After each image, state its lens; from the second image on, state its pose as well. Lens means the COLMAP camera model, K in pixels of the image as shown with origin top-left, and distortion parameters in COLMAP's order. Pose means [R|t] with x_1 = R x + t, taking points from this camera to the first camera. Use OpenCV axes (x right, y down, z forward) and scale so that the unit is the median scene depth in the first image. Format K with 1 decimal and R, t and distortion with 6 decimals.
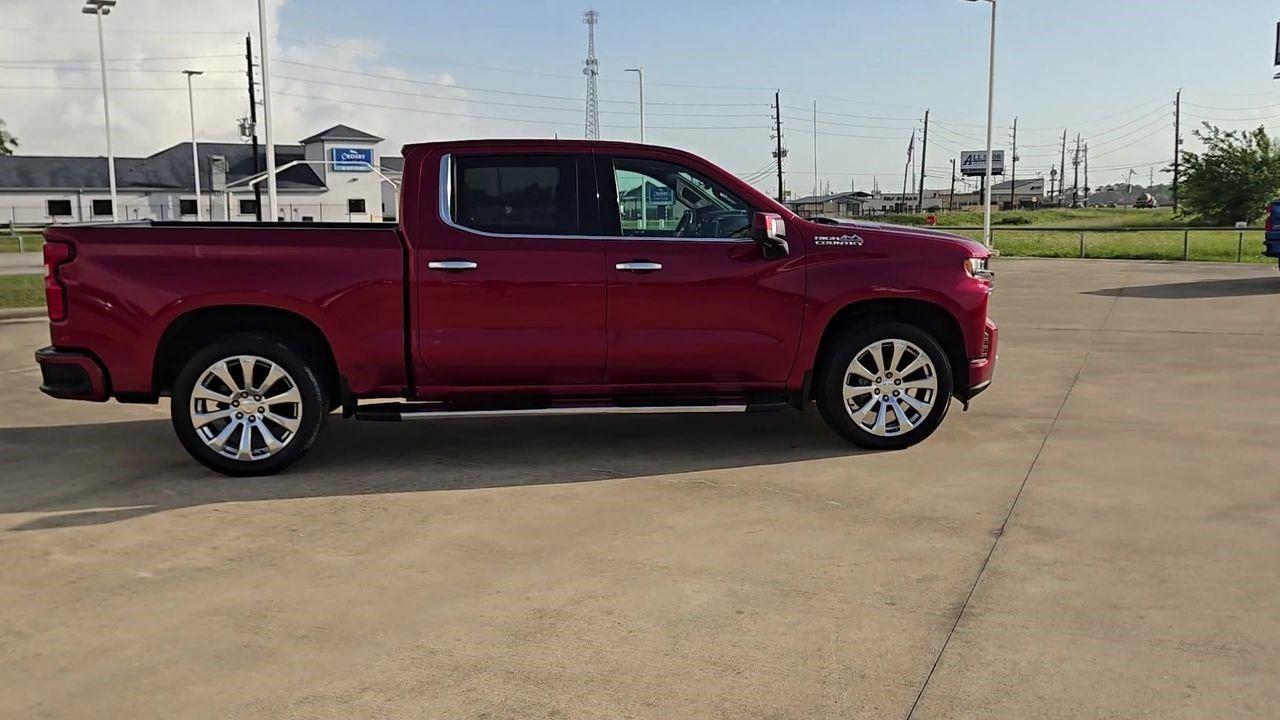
lens RADIAL K [[1081.6, 0, 640.0], [0, 1081.6, 360.0], [0, 0, 1]] dist [0.010603, 0.014884]
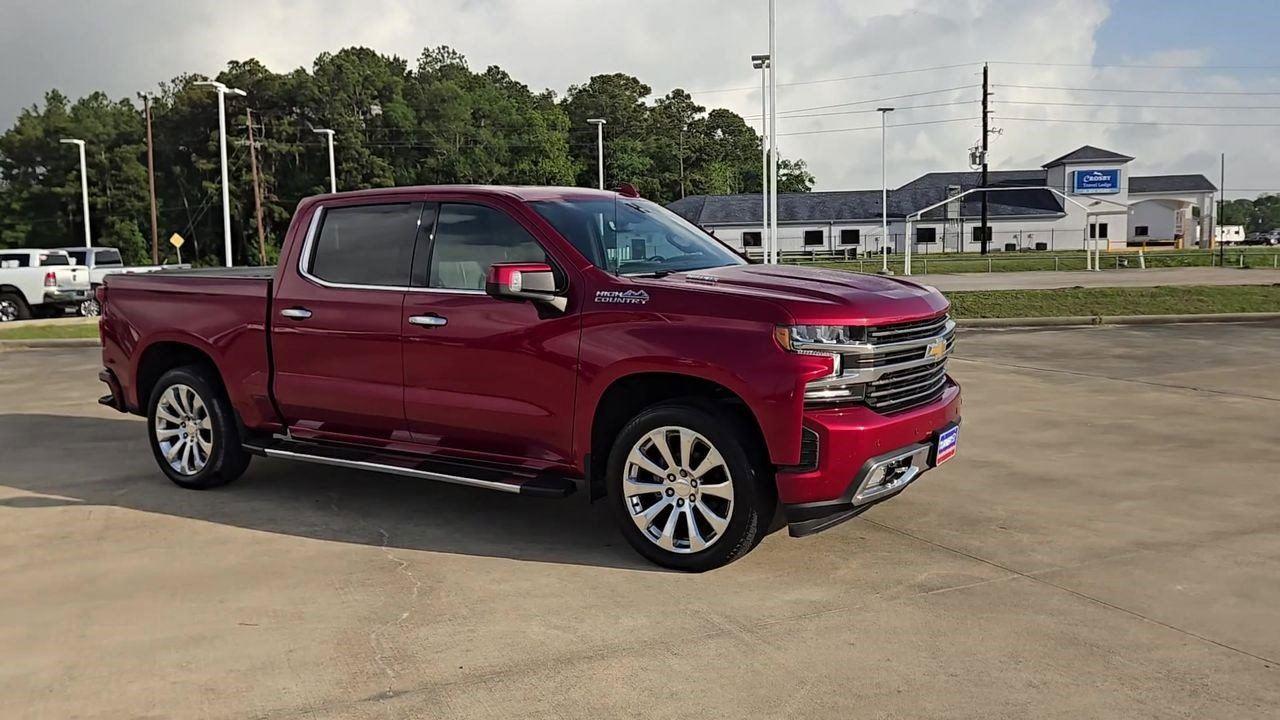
lens RADIAL K [[1081.6, 0, 640.0], [0, 1081.6, 360.0], [0, 0, 1]] dist [0.010603, 0.014884]
pose [[0.758617, 0.060826, -0.648691, 0.106518], [-0.075484, 0.997133, 0.005223, -0.010331], [0.647149, 0.045003, 0.761034, 0.059581]]
